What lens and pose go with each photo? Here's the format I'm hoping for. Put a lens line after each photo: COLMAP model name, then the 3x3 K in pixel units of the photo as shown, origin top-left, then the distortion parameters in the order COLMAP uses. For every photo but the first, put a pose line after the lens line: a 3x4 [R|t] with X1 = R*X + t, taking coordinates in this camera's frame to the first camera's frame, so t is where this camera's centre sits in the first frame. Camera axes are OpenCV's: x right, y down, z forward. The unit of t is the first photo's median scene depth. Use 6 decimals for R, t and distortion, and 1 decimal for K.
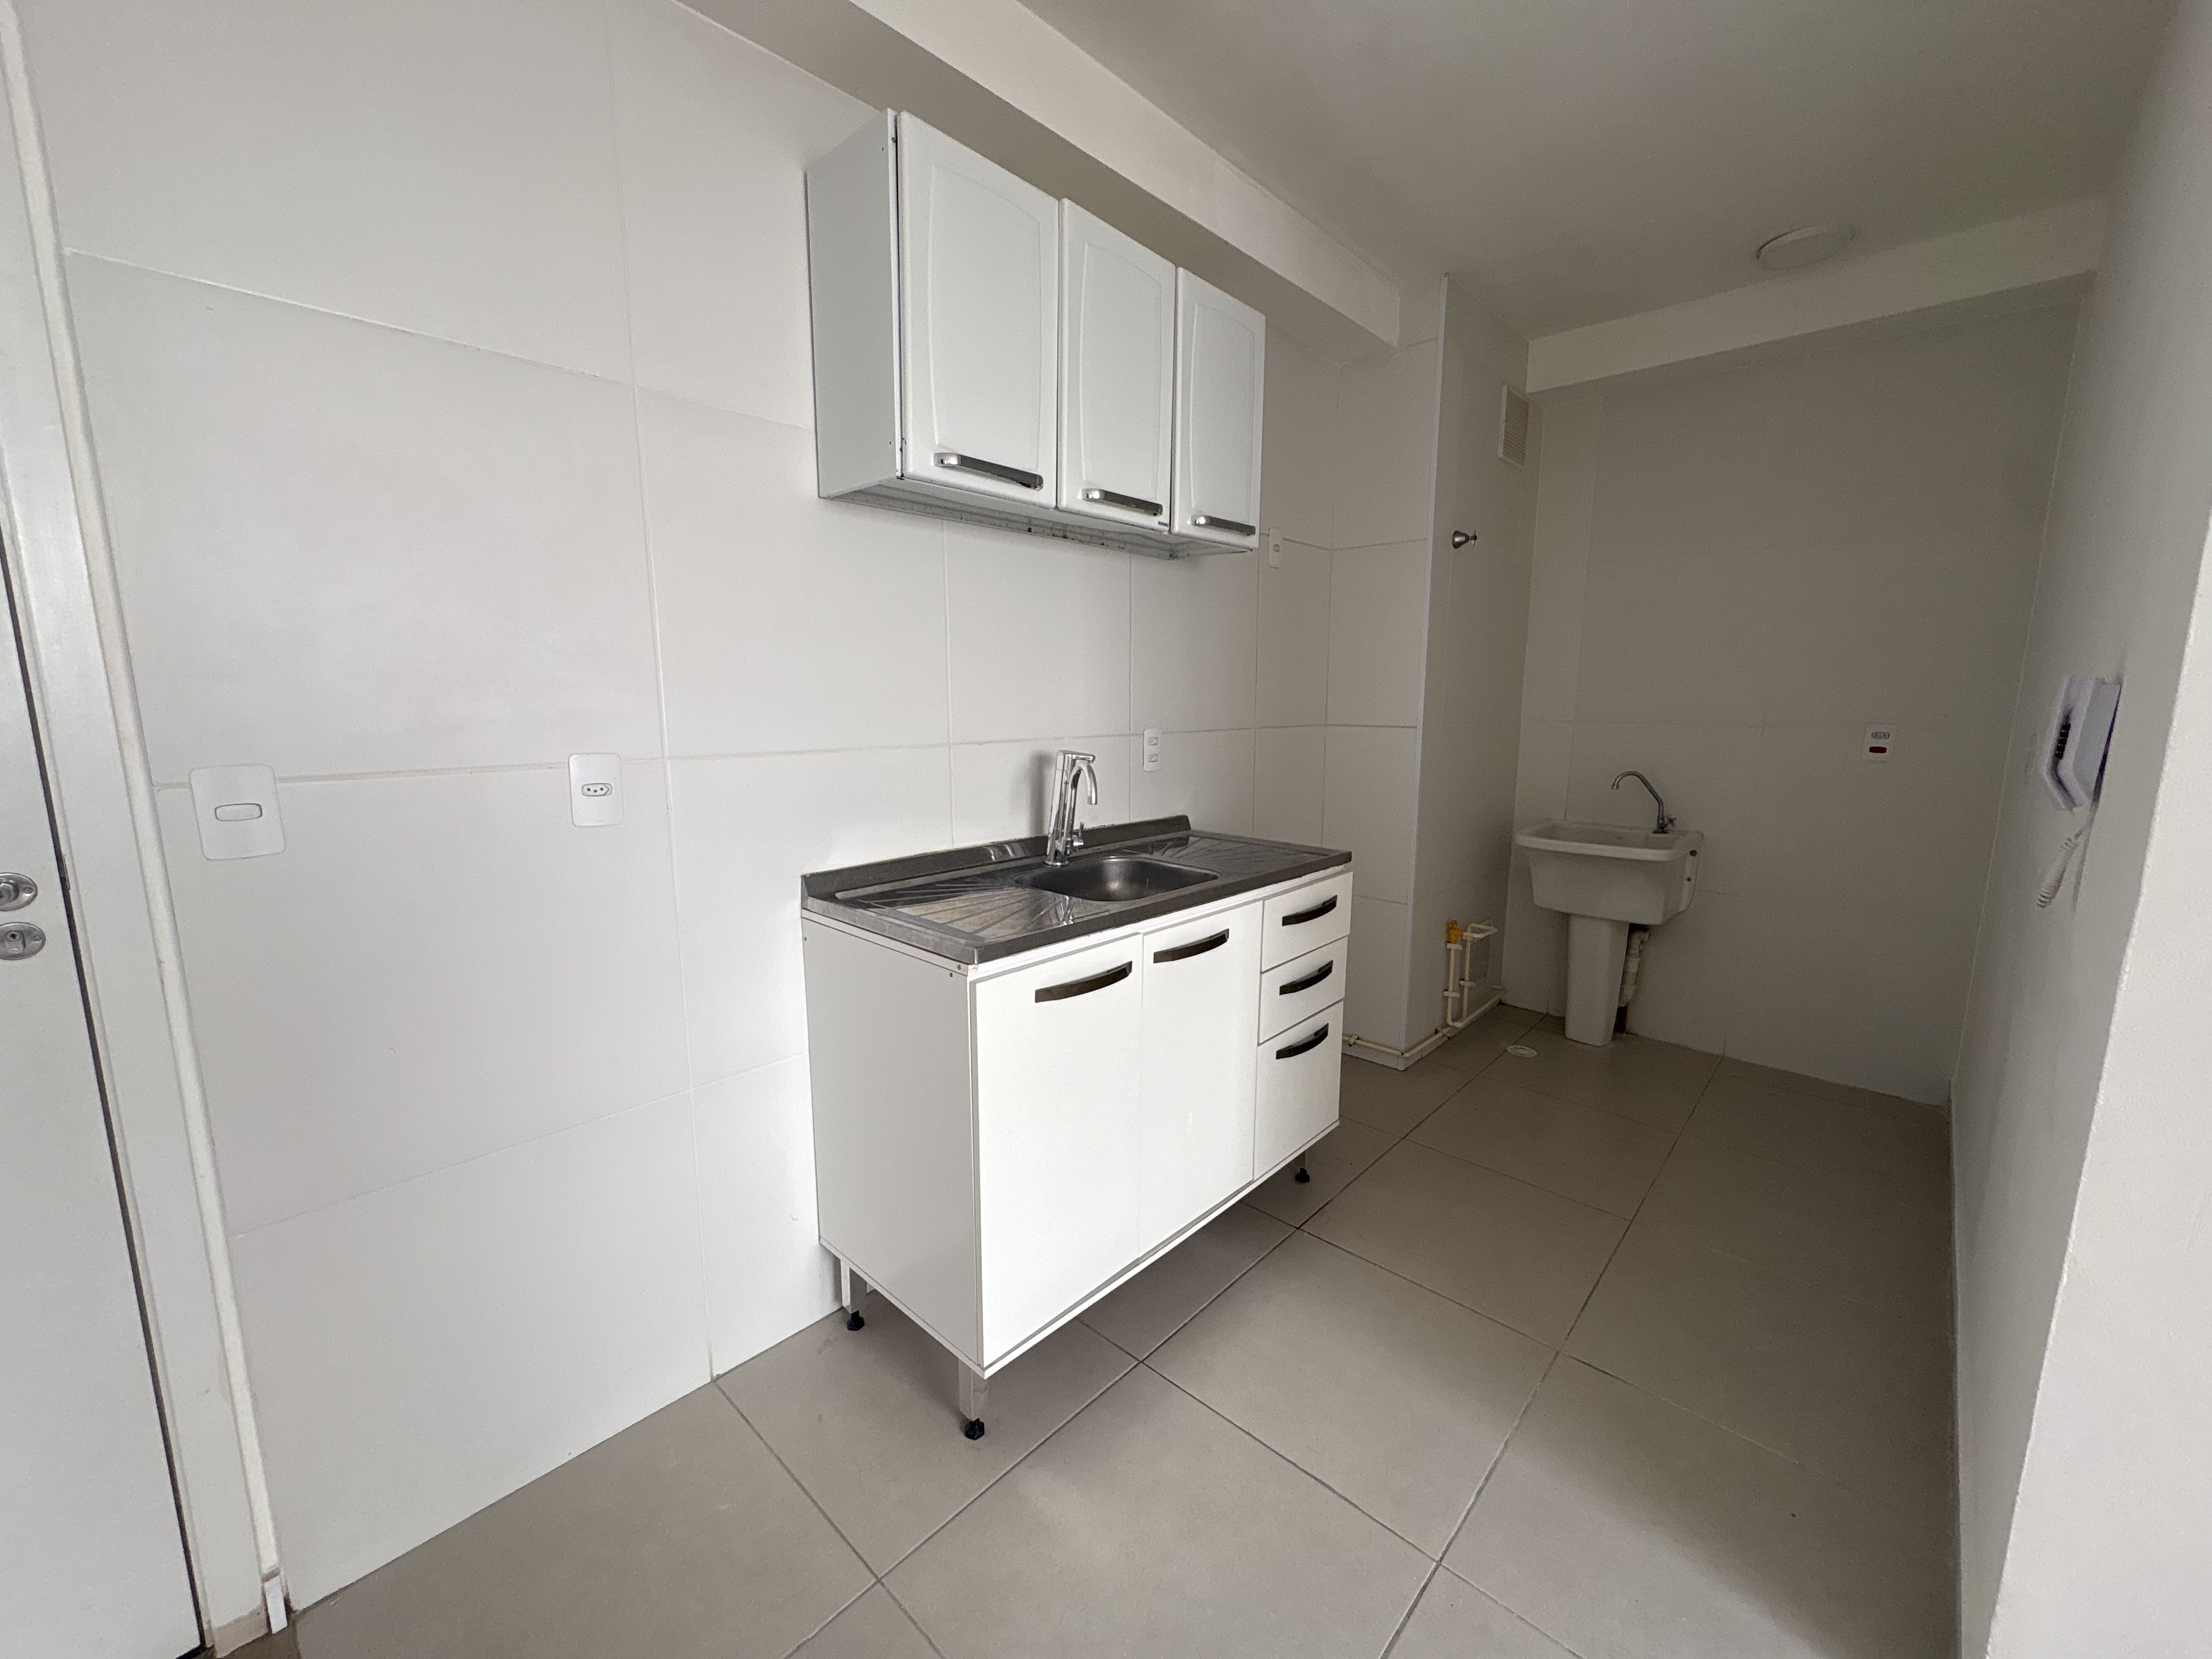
lens RADIAL K [[879.8, 0, 1104.2], [0, 879.8, 830.1], [0, 0, 1]] dist [-0.000036, 0.000243]
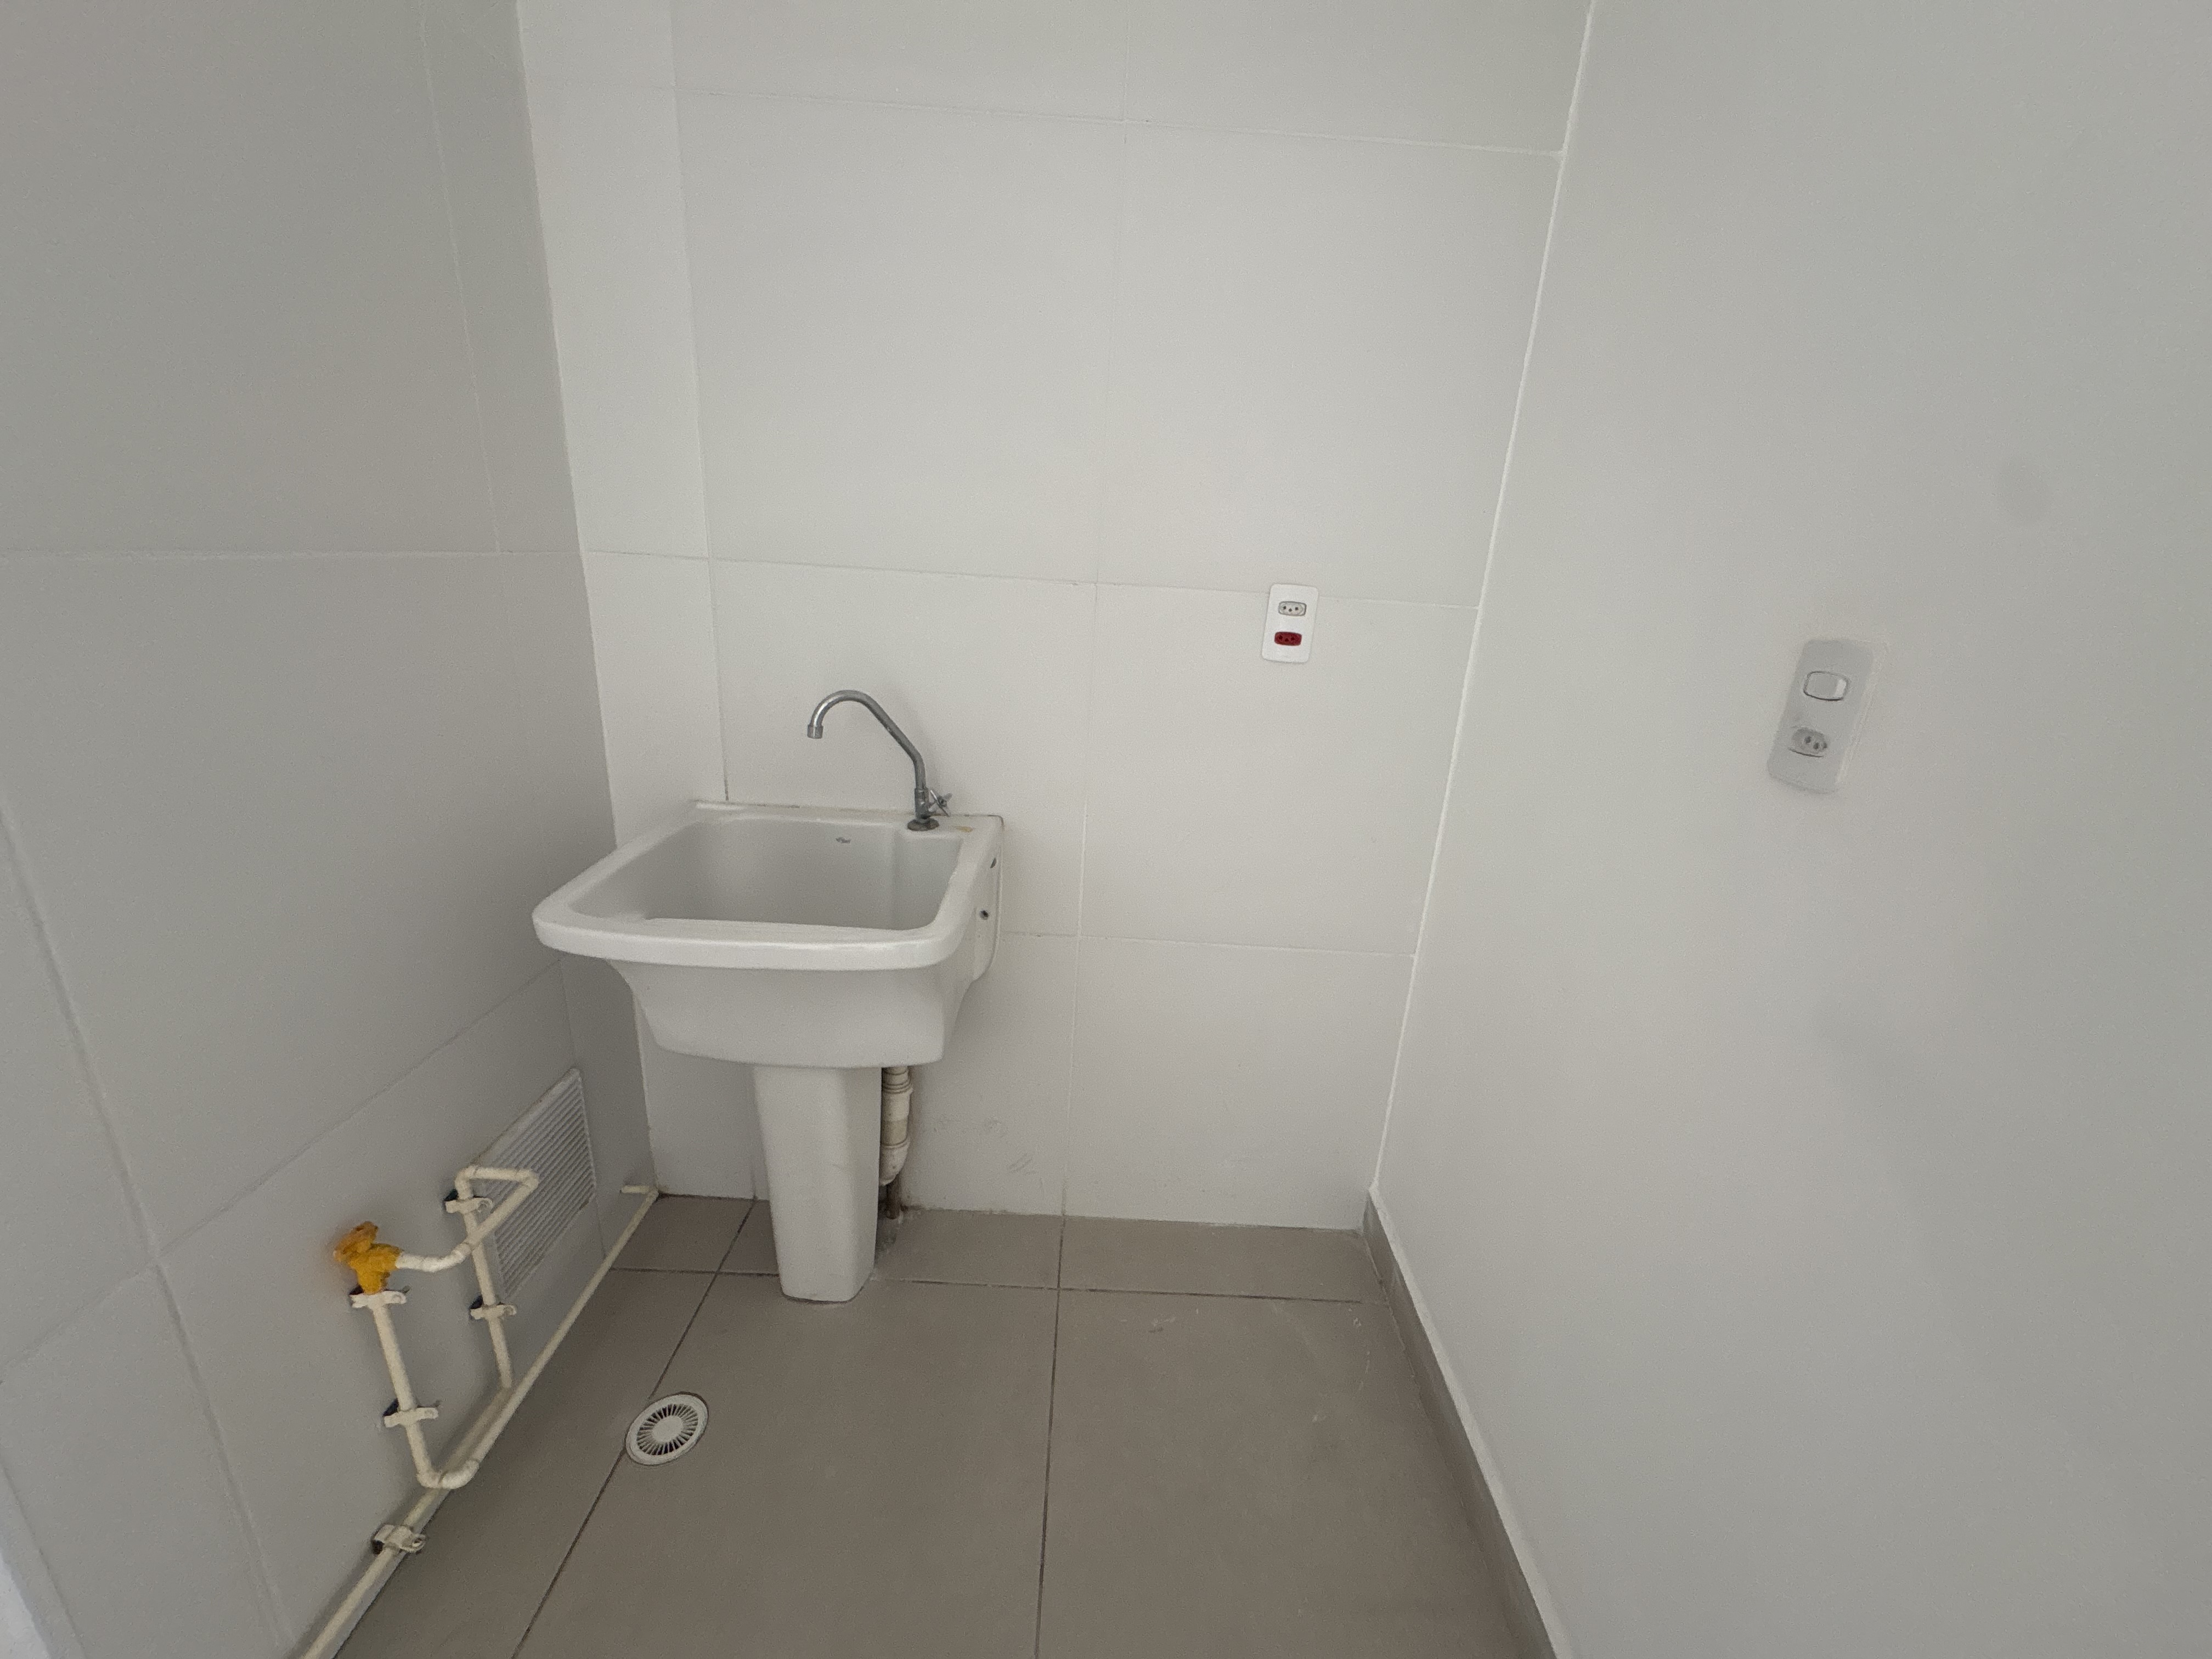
lens RADIAL K [[875.8, 0, 1106.0], [0, 875.8, 829.5], [0, 0, 1]] dist [0.001109, -0.000059]
pose [[0.735172, -0.169700, 0.656296, 0.417855], [0.049581, 0.979026, 0.197609, -0.079342], [-0.676065, -0.112737, 0.728167, 0.628473]]
